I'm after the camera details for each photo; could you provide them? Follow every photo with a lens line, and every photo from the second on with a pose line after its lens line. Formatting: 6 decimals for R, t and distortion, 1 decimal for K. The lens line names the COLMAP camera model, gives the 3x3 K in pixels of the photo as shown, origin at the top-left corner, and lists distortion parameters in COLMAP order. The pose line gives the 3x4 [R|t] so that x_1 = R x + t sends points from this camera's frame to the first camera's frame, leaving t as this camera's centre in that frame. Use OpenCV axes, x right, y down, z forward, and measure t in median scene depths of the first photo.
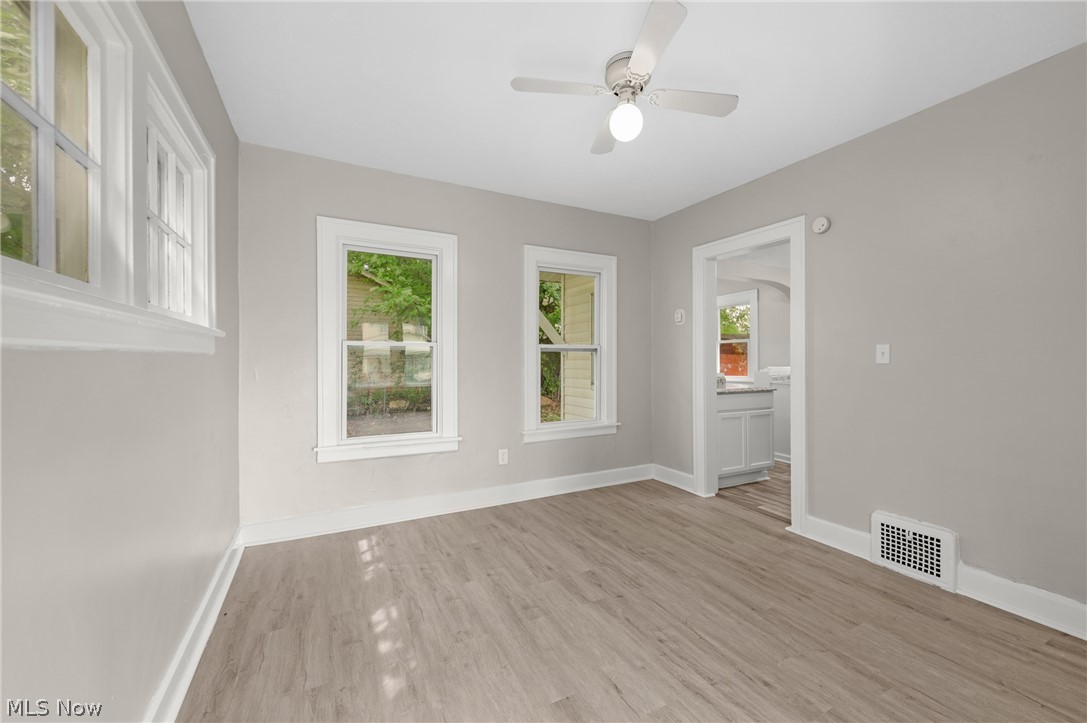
lens RADIAL K [[436.9, 0, 575.3], [0, 436.9, 360.4], [0, 0, 1]] dist [0.014070, -0.000056]
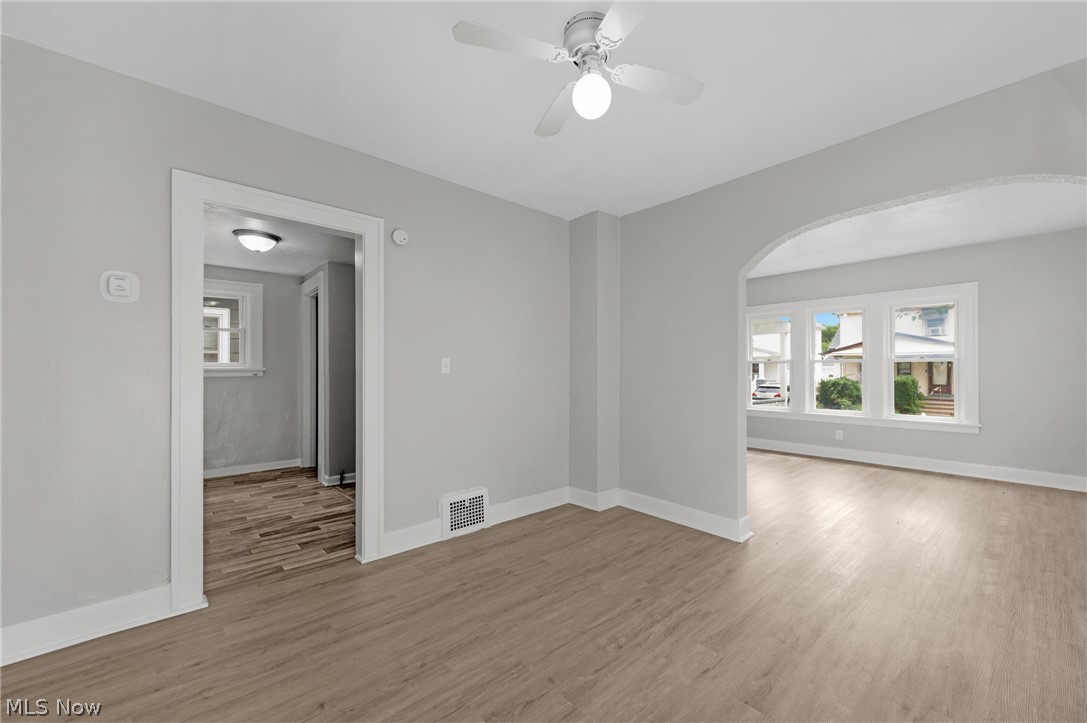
lens RADIAL K [[432.5, 0, 543.9], [0, 432.5, 364.9], [0, 0, 1]] dist [0.002990, 0.000107]
pose [[-0.200272, 0.010542, 0.979684, -0.569325], [0.005809, 0.999937, -0.009573, -0.004347], [-0.979723, 0.003774, -0.200321, 1.030342]]
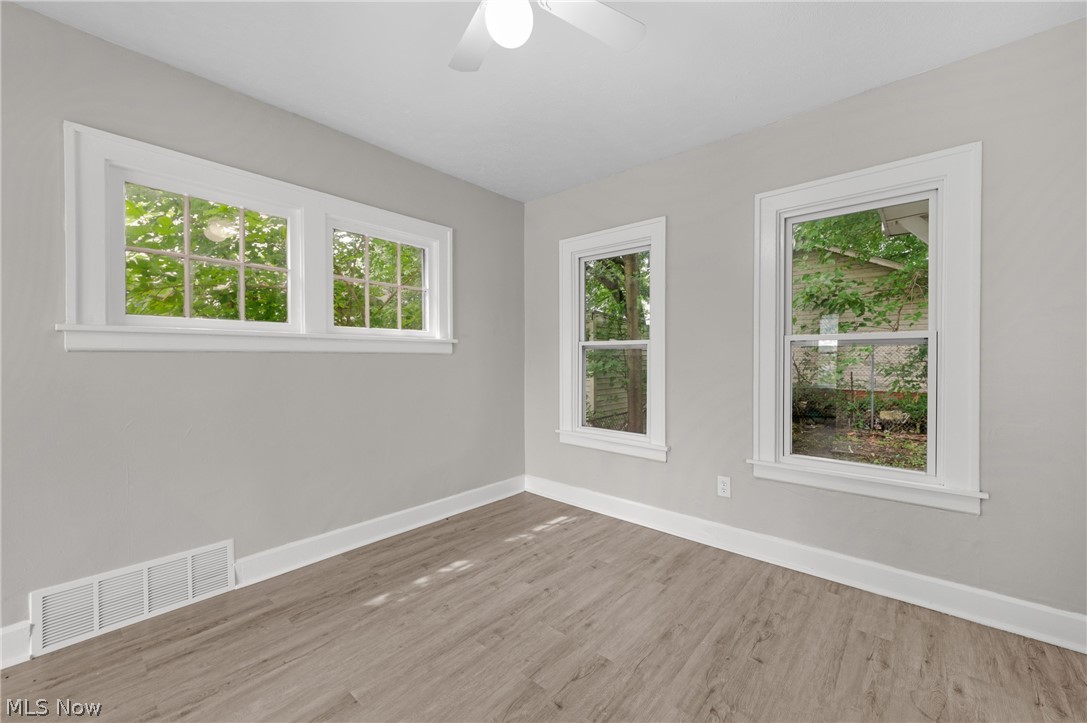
lens RADIAL K [[435.4, 0, 549.2], [0, 435.4, 362.1], [0, 0, 1]] dist [0.021409, -0.007716]
pose [[0.338799, 0.011282, -0.940791, 0.650994], [-0.006562, 0.999932, 0.009628, -0.002475], [0.940836, 0.002912, 0.338851, 0.667598]]
